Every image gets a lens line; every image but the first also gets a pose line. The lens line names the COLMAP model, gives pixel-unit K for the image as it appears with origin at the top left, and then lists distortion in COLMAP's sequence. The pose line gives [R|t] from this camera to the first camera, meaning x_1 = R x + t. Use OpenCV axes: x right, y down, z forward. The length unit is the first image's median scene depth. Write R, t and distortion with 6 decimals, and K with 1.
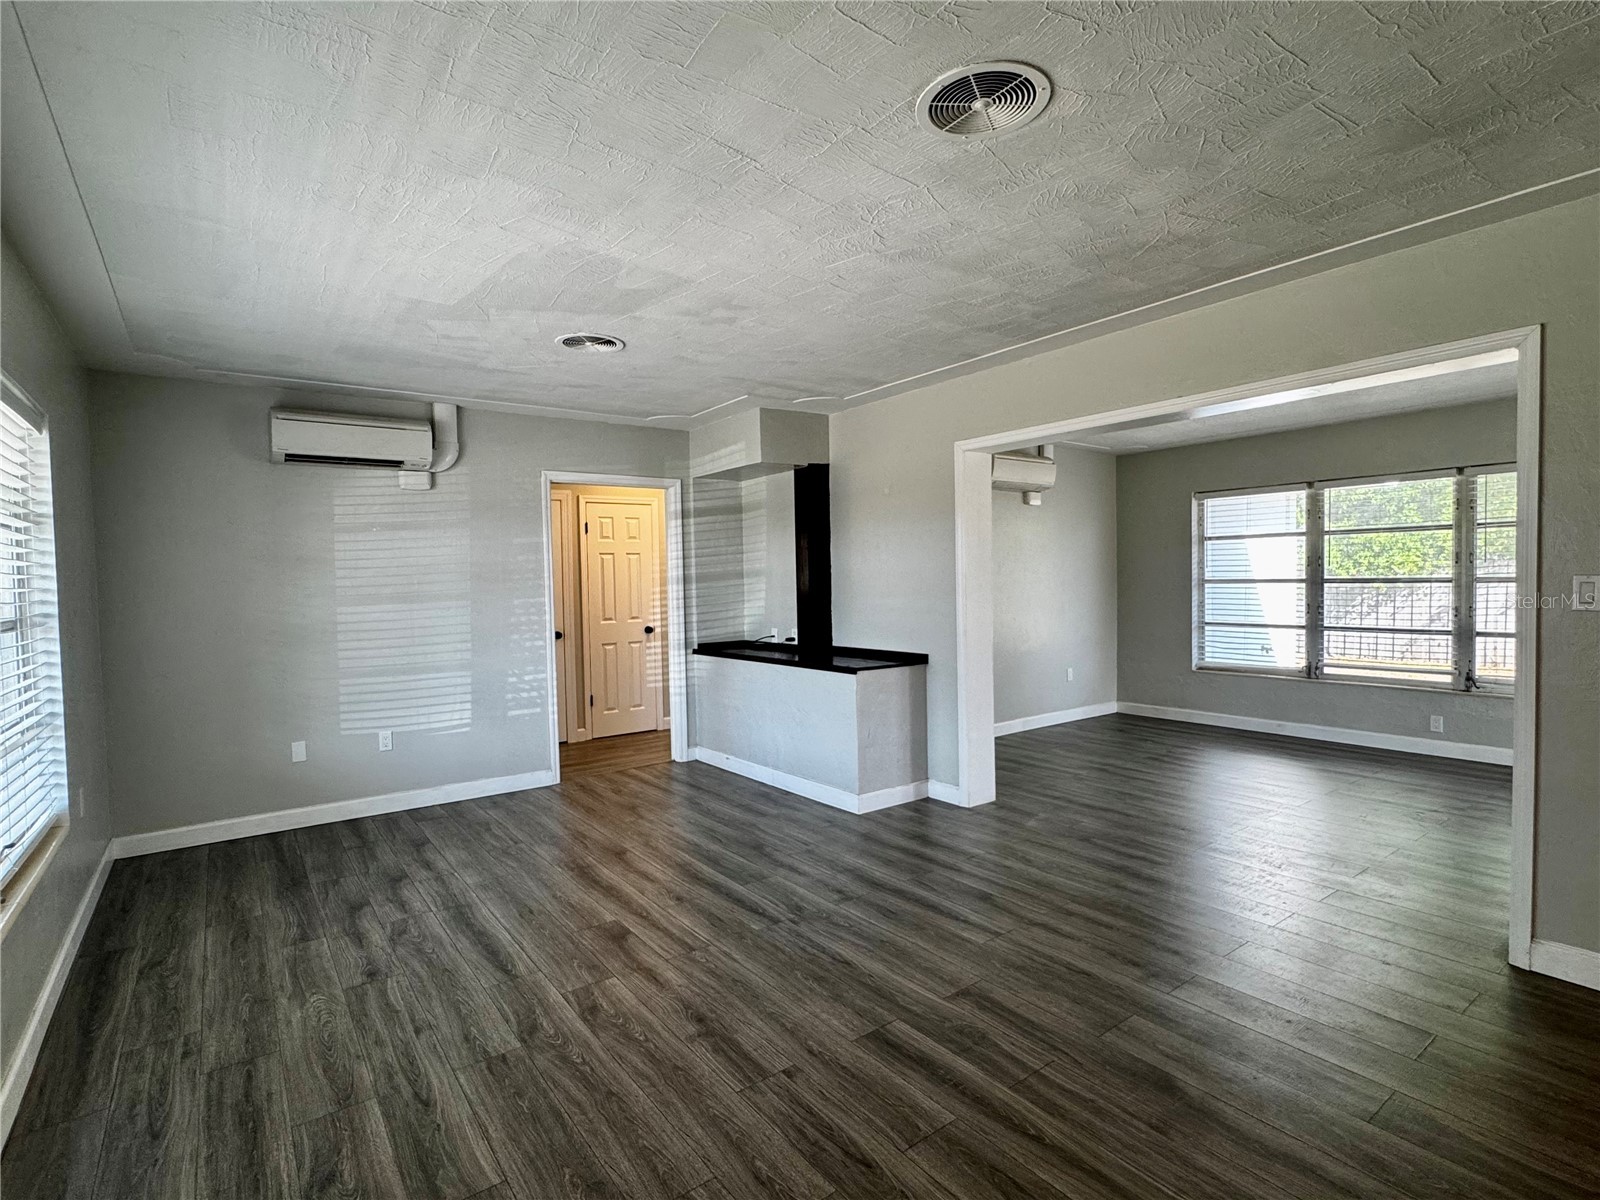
lens RADIAL K [[794.7, 0, 802.0], [0, 794.7, 604.1], [0, 0, 1]] dist [0.000033, -0.000948]
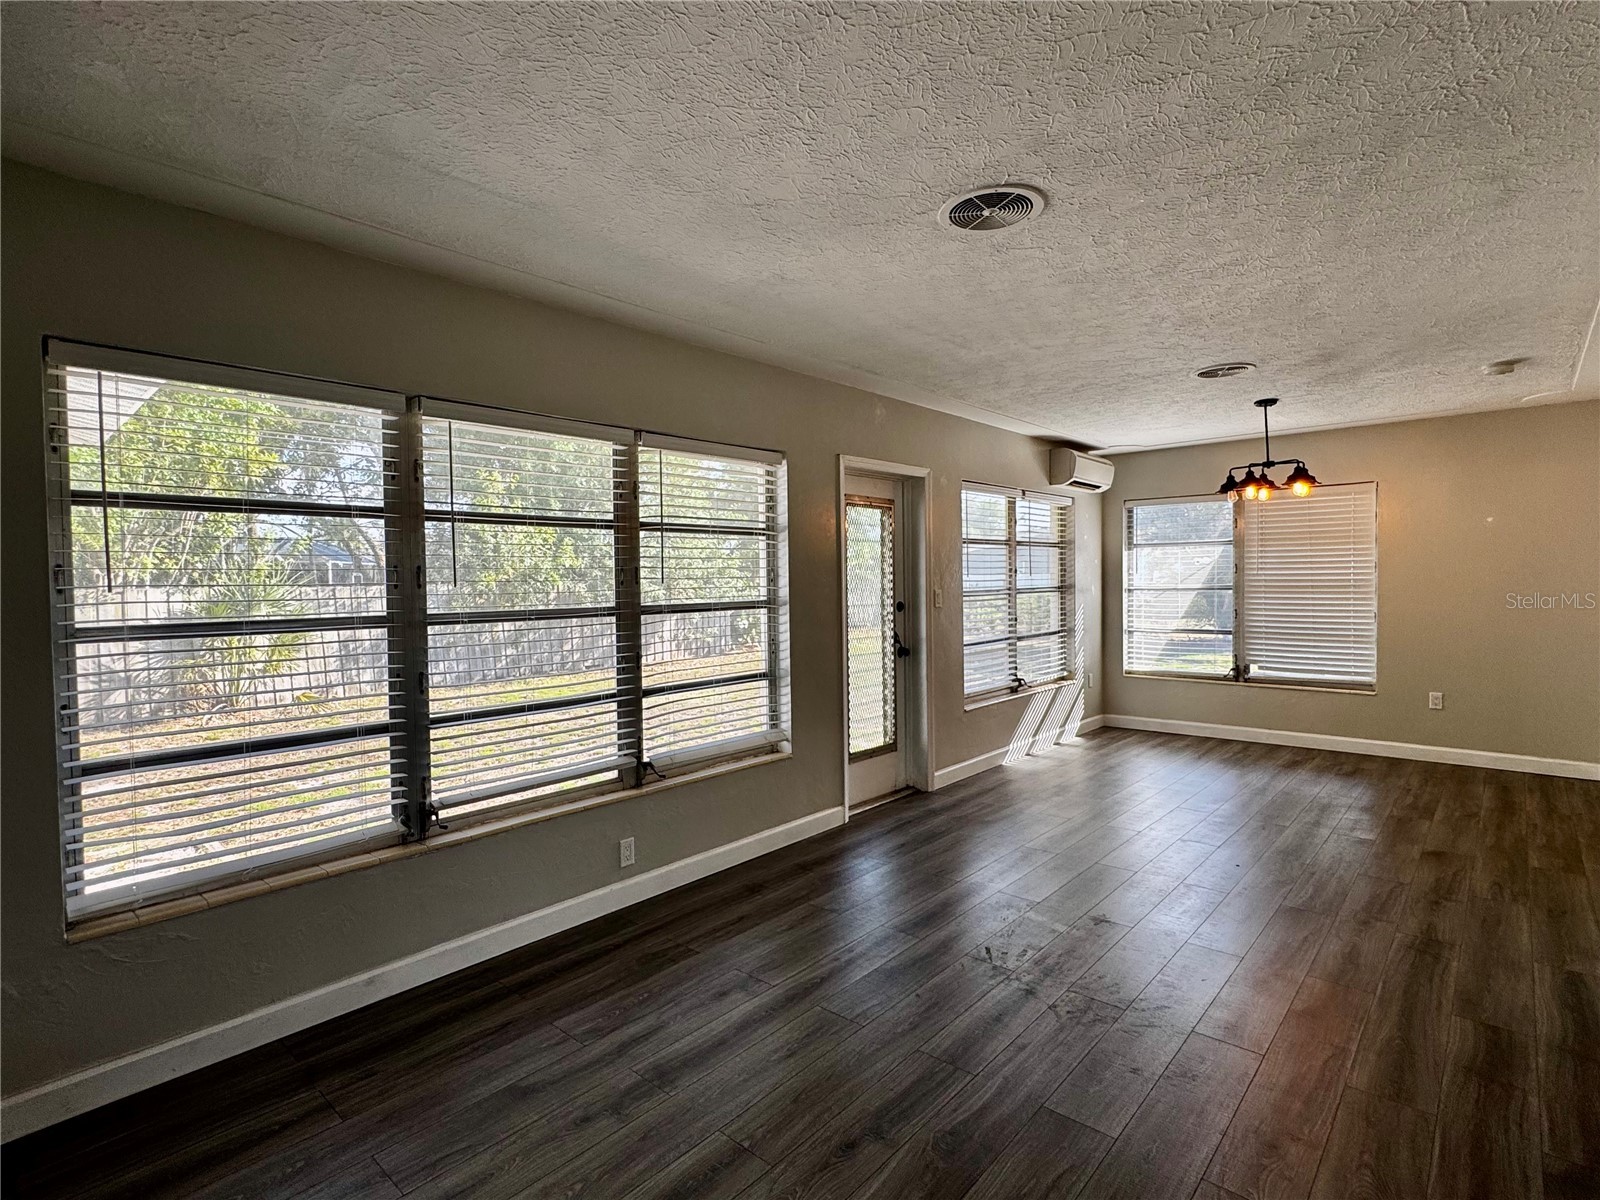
lens RADIAL K [[794.7, 0, 804.0], [0, 794.7, 598.9], [0, 0, 1]] dist [0.000033, -0.000948]
pose [[-0.222896, -0.008405, 0.974806, 0.179871], [0.036809, 0.999177, 0.017032, -0.045577], [-0.974147, 0.039678, -0.222404, 0.977389]]
